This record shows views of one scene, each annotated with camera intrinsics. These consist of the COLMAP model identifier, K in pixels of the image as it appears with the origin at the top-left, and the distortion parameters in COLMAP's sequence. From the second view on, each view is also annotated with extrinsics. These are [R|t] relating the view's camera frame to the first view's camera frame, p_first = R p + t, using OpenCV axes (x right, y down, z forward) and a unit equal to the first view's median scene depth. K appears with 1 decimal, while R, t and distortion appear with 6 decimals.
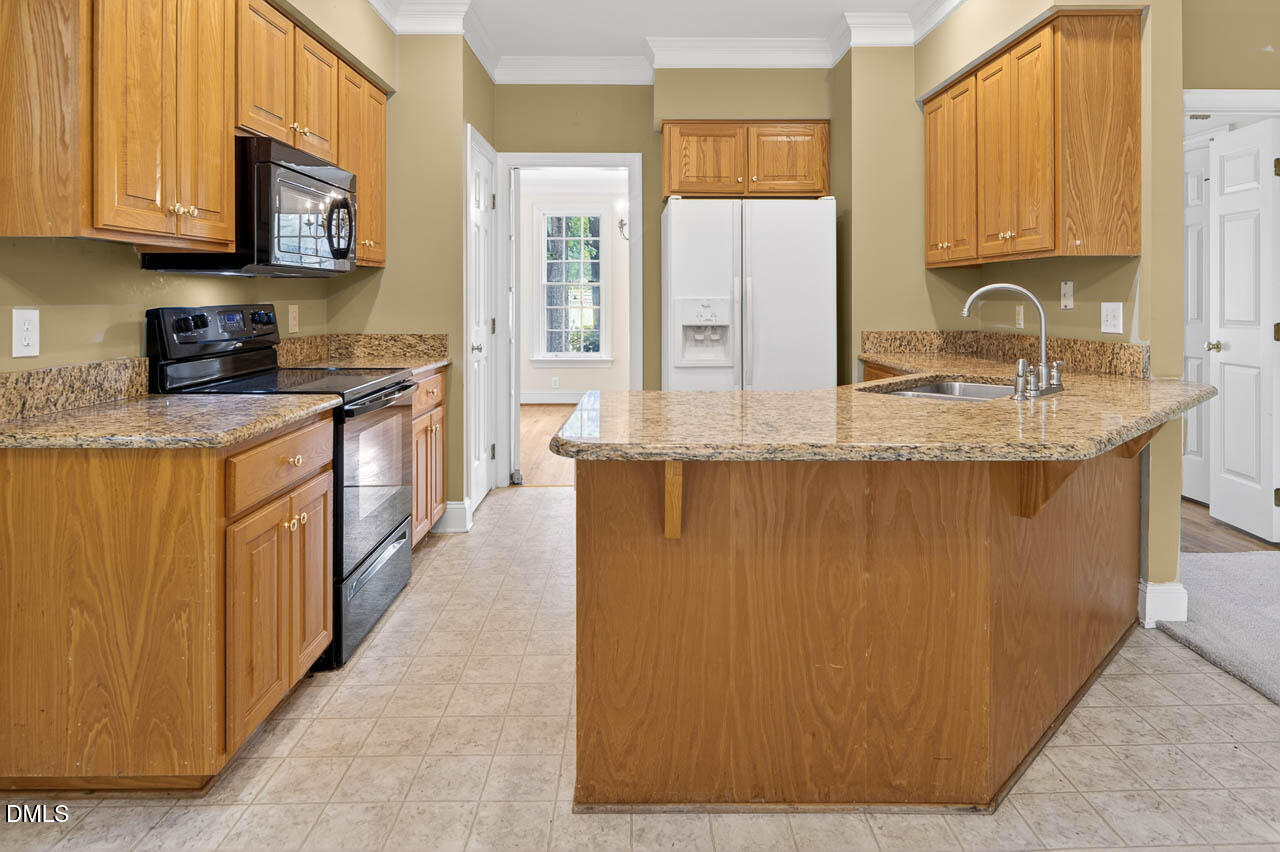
lens RADIAL K [[743.8, 0, 650.9], [0, 743.8, 301.0], [0, 0, 1]] dist [0.004175, 0.000711]
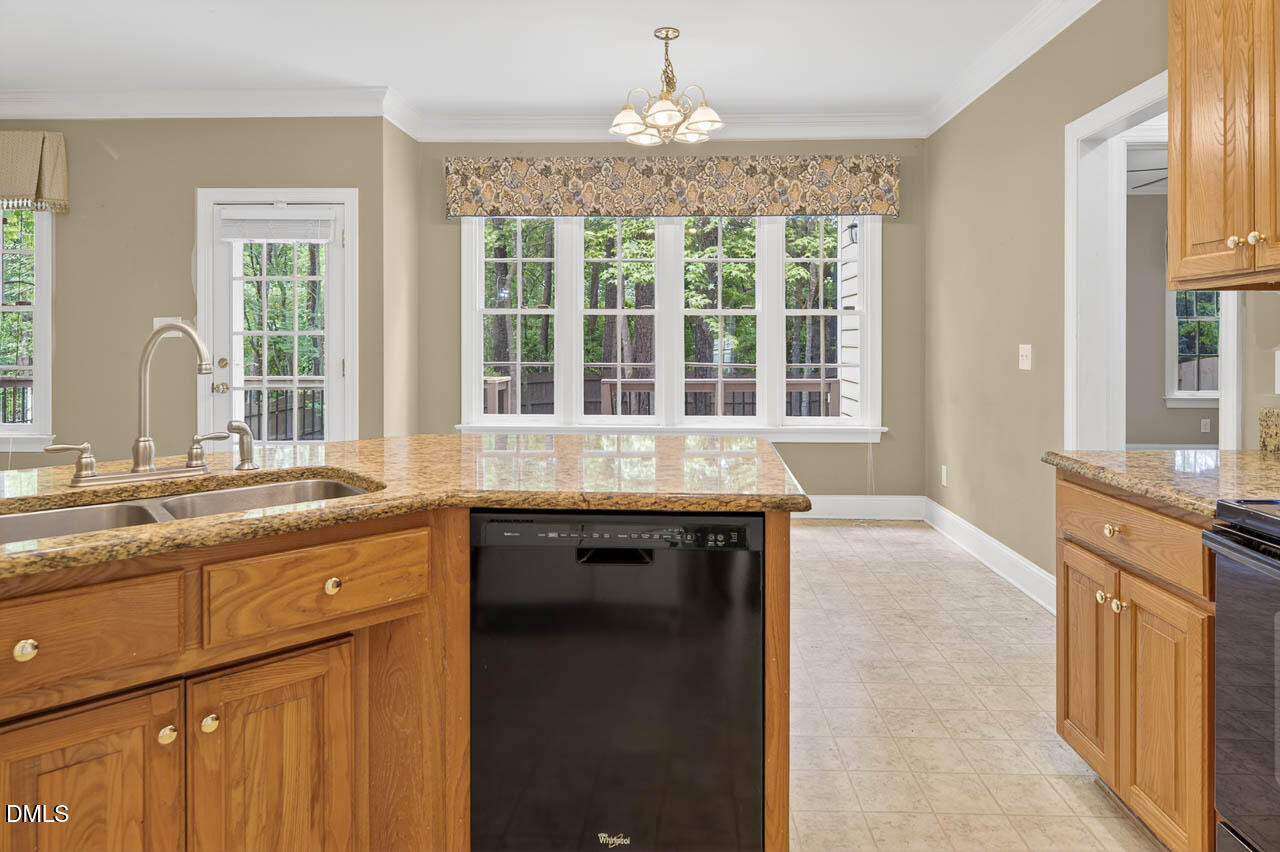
lens RADIAL K [[740.9, 0, 641.8], [0, 740.9, 345.4], [0, 0, 1]] dist [0.001849, -0.000809]
pose [[-0.997750, 0.001113, 0.067042, 0.008228], [0.002069, 0.999897, 0.014186, -0.011855], [-0.067019, 0.014292, -0.997649, 1.637822]]
